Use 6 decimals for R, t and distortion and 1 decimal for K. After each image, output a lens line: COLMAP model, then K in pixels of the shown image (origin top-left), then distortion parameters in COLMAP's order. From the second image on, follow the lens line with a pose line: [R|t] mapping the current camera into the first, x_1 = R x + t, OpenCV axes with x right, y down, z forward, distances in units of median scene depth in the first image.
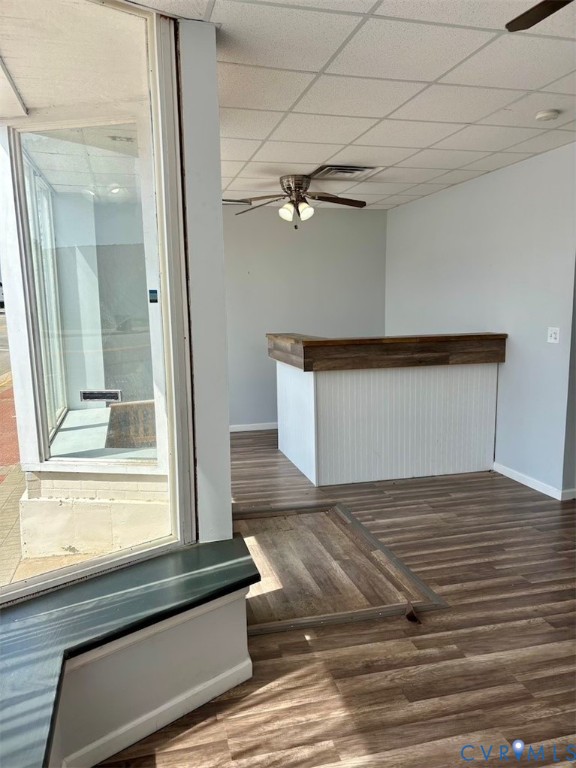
lens RADIAL K [[578.2, 0, 291.5], [0, 578.2, 383.6], [0, 0, 1]] dist [0.023100, 0.004581]
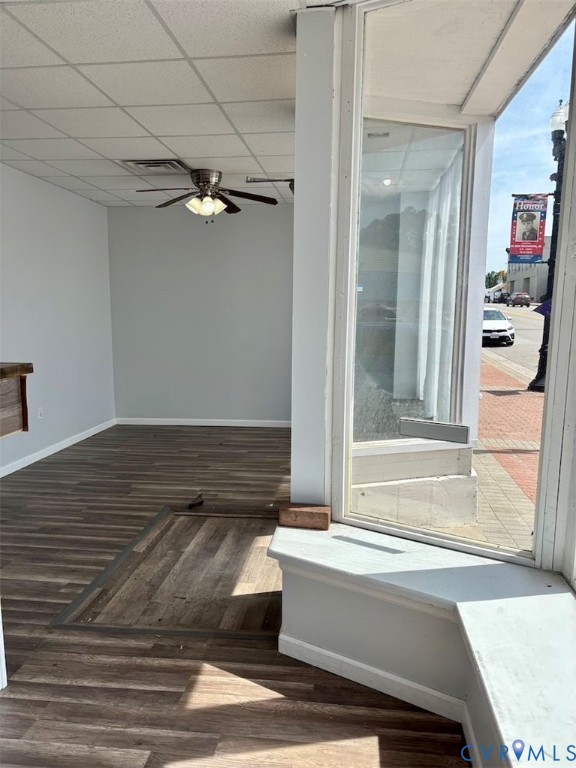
lens RADIAL K [[578.2, 0, 290.0], [0, 578.2, 387.6], [0, 0, 1]] dist [0.023100, 0.004581]
pose [[-0.927412, -0.032506, 0.372626, -0.469737], [0.068482, 0.964621, 0.254591, -0.212105], [-0.367718, 0.261629, -0.892375, 1.814349]]
